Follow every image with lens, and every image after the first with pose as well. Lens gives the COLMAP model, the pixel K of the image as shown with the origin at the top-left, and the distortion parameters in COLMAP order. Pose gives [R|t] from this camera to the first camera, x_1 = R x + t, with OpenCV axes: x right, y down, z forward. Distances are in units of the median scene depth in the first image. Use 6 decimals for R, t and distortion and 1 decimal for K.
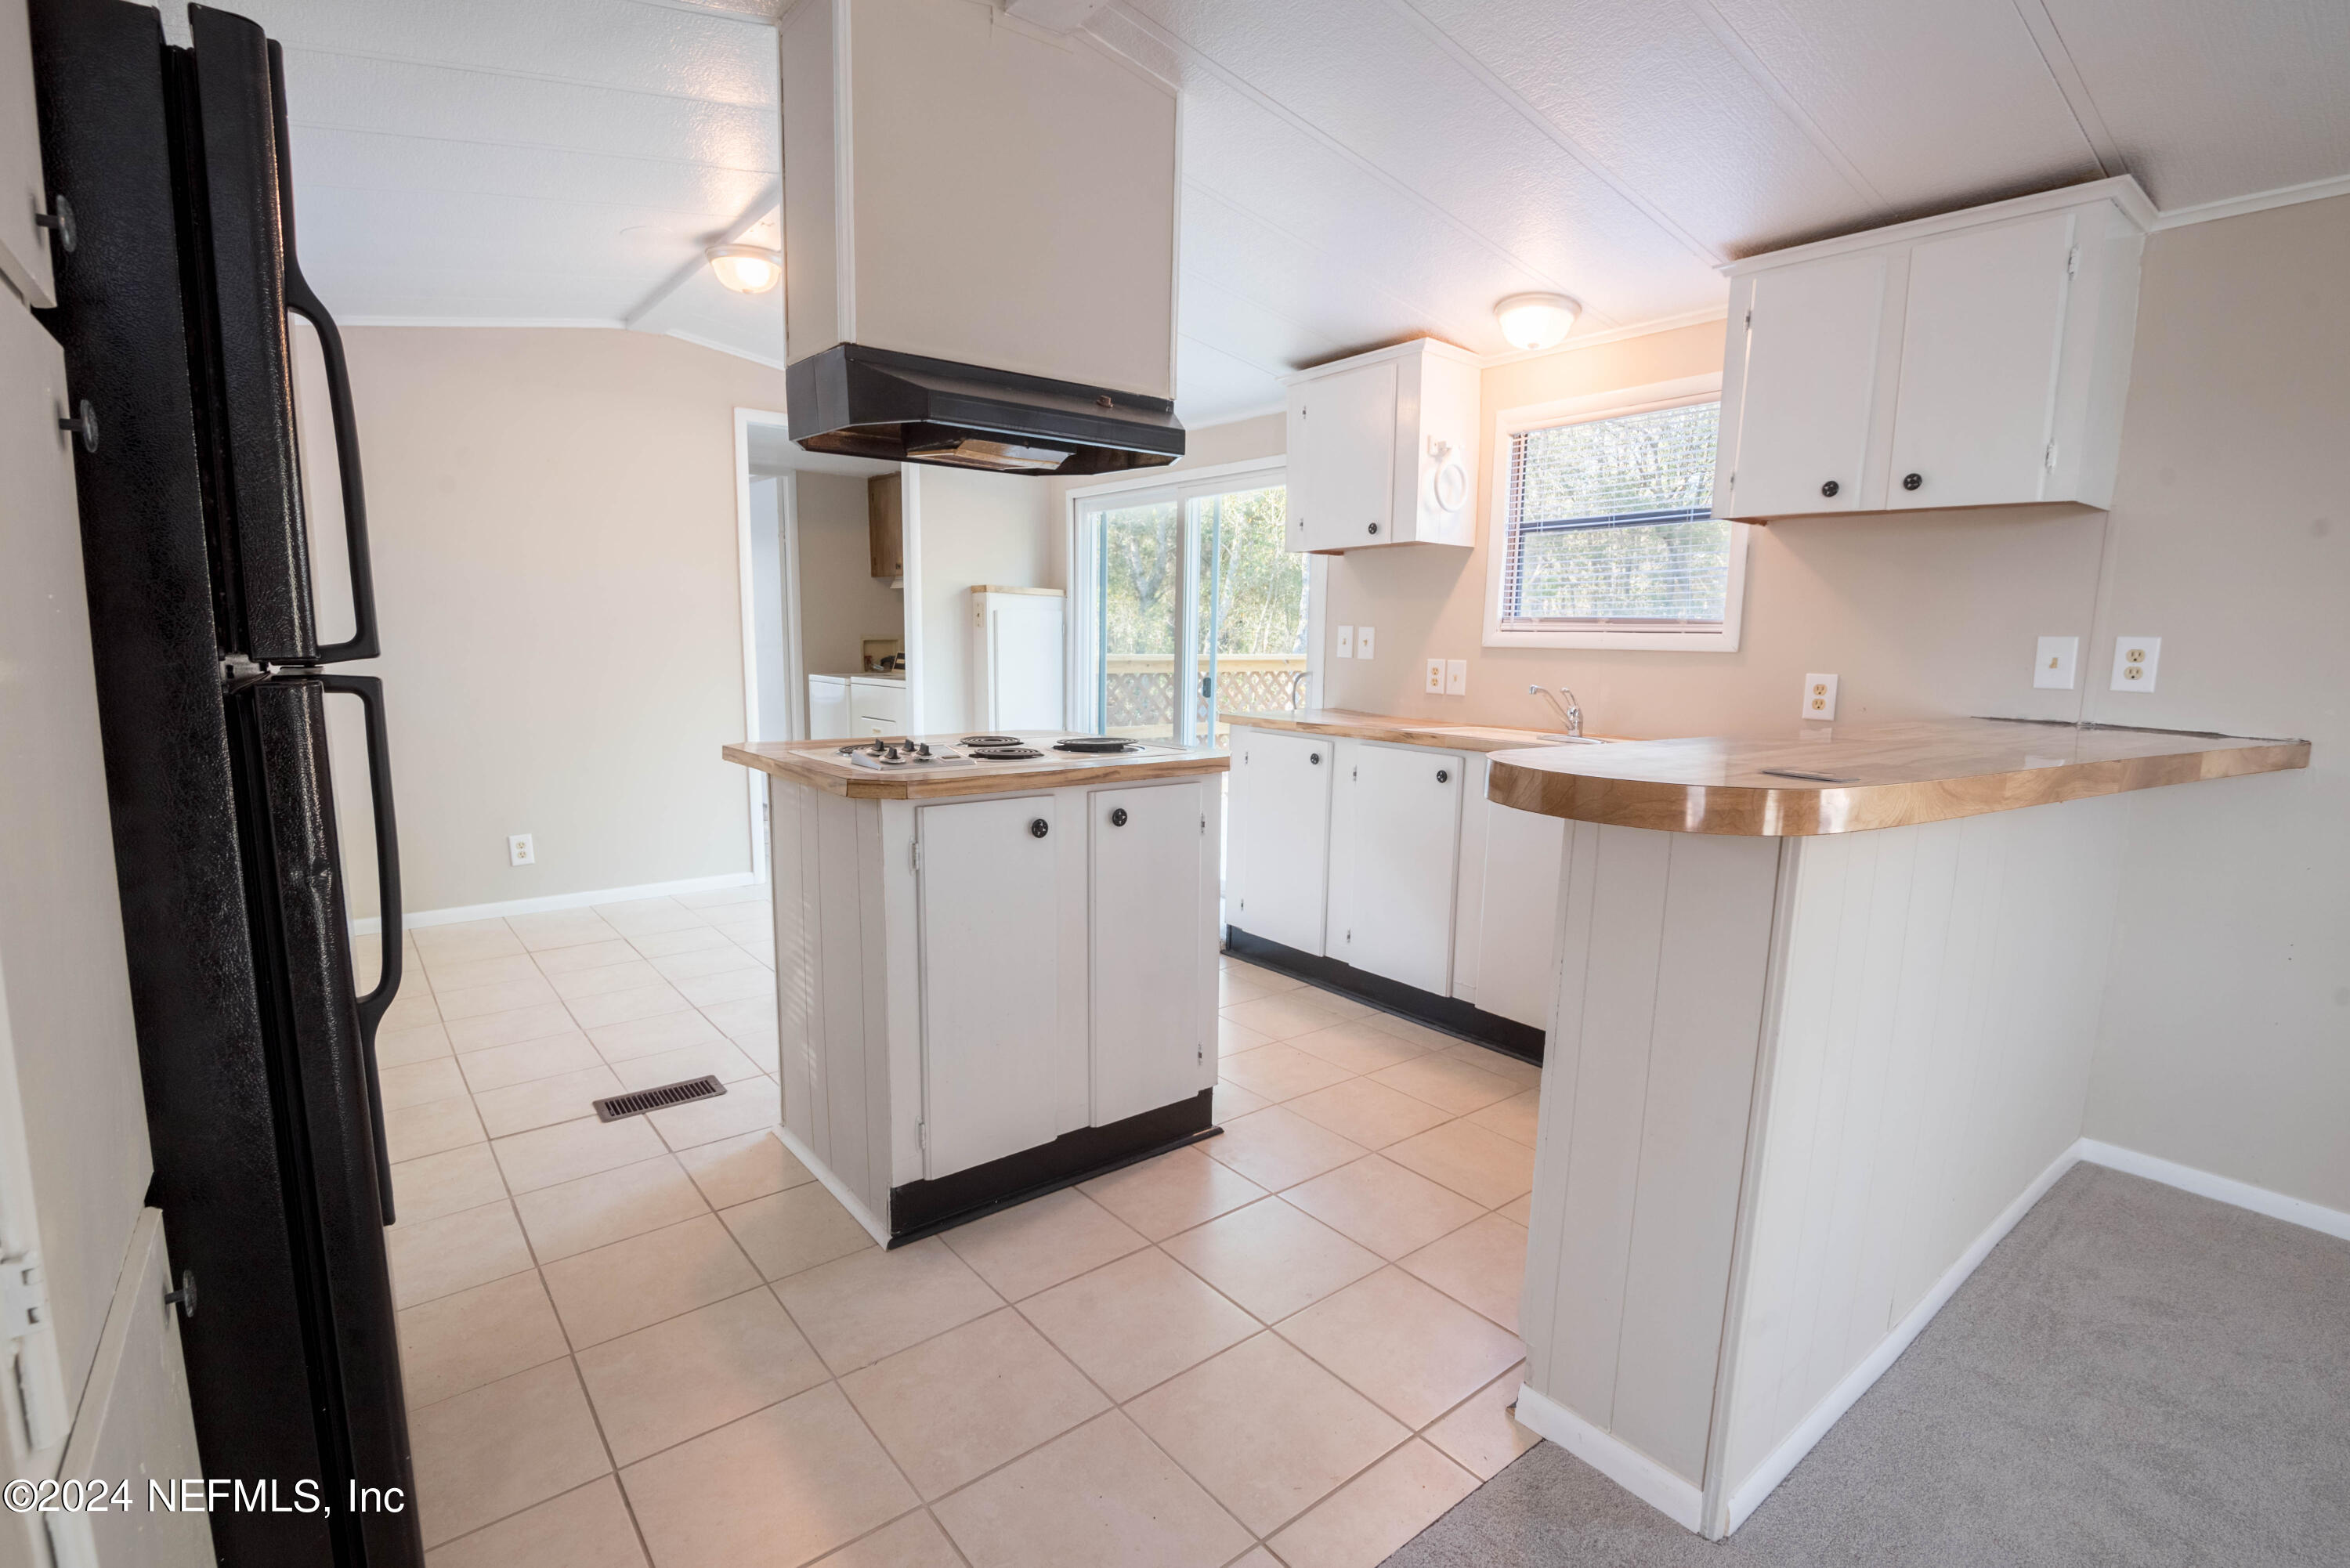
lens RADIAL K [[1101.5, 0, 1179.3], [0, 1101.5, 794.2], [0, 0, 1]] dist [-0.010063, -0.005006]
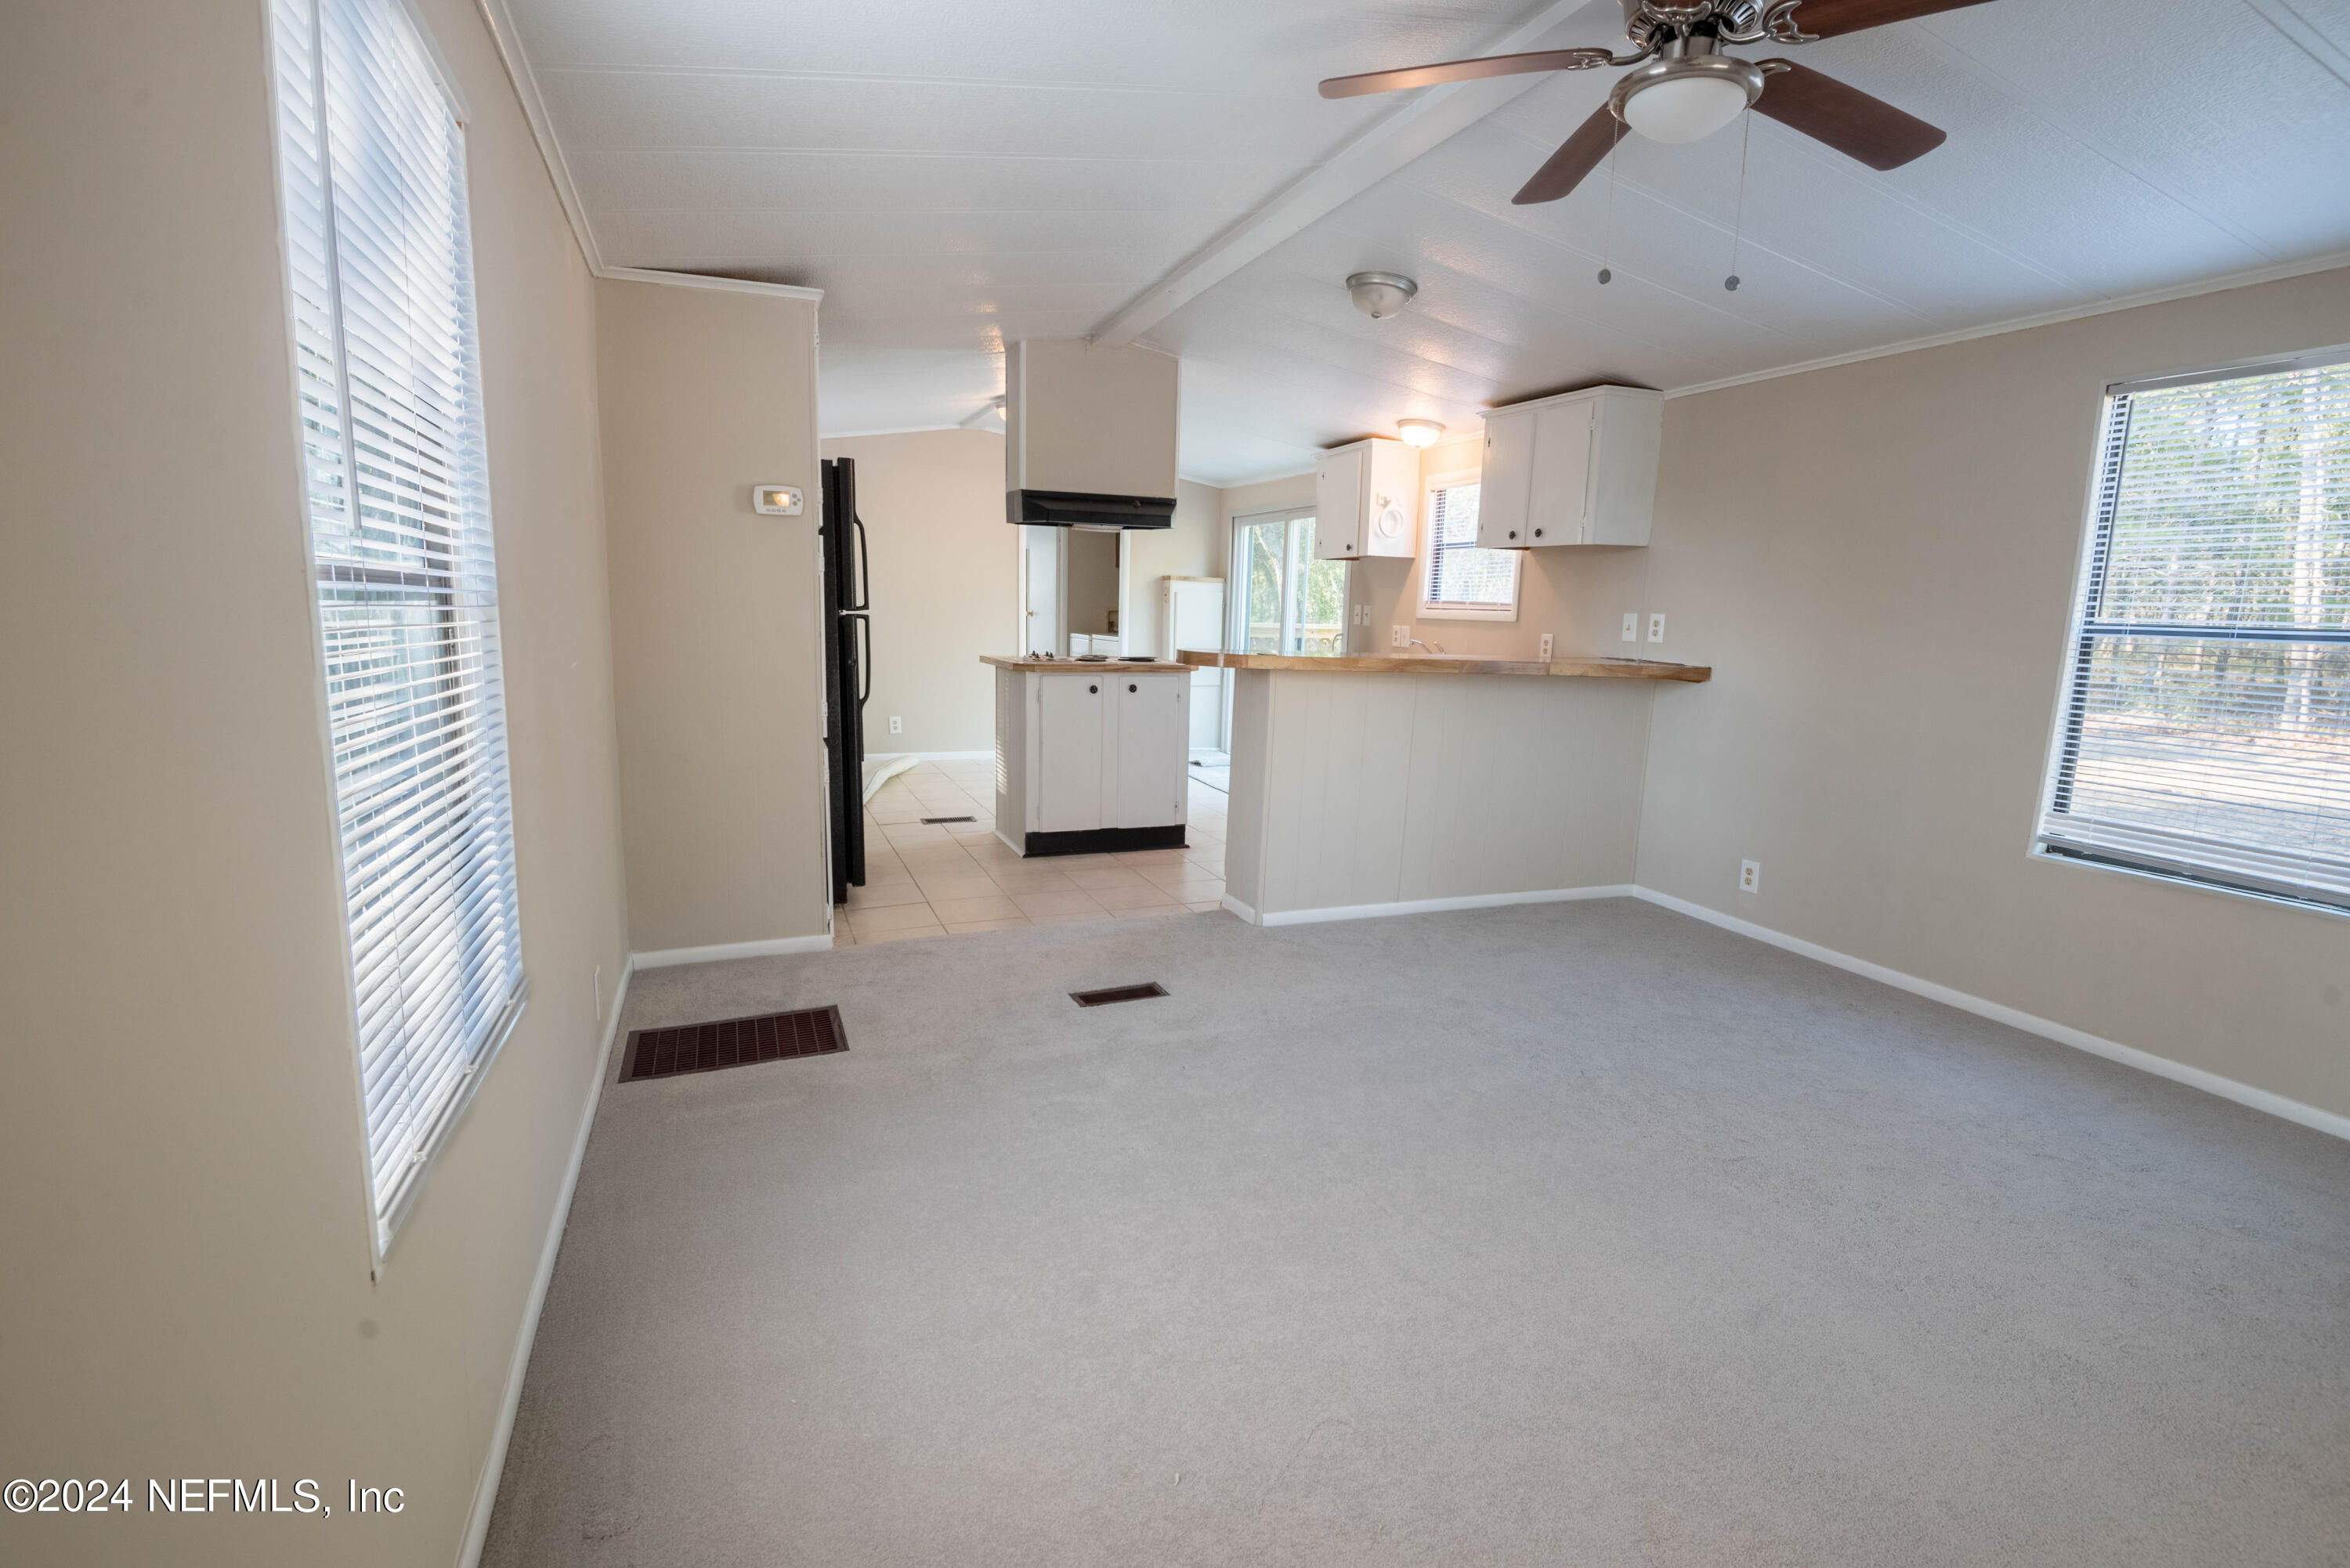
lens RADIAL K [[1101.5, 0, 1184.4], [0, 1101.5, 794.2], [0, 0, 1]] dist [-0.010063, -0.005006]
pose [[0.959343, 0.057390, -0.276346, 0.440851], [-0.051498, 0.998265, 0.028540, 0.108339], [0.277504, -0.013149, 0.960634, -0.739789]]
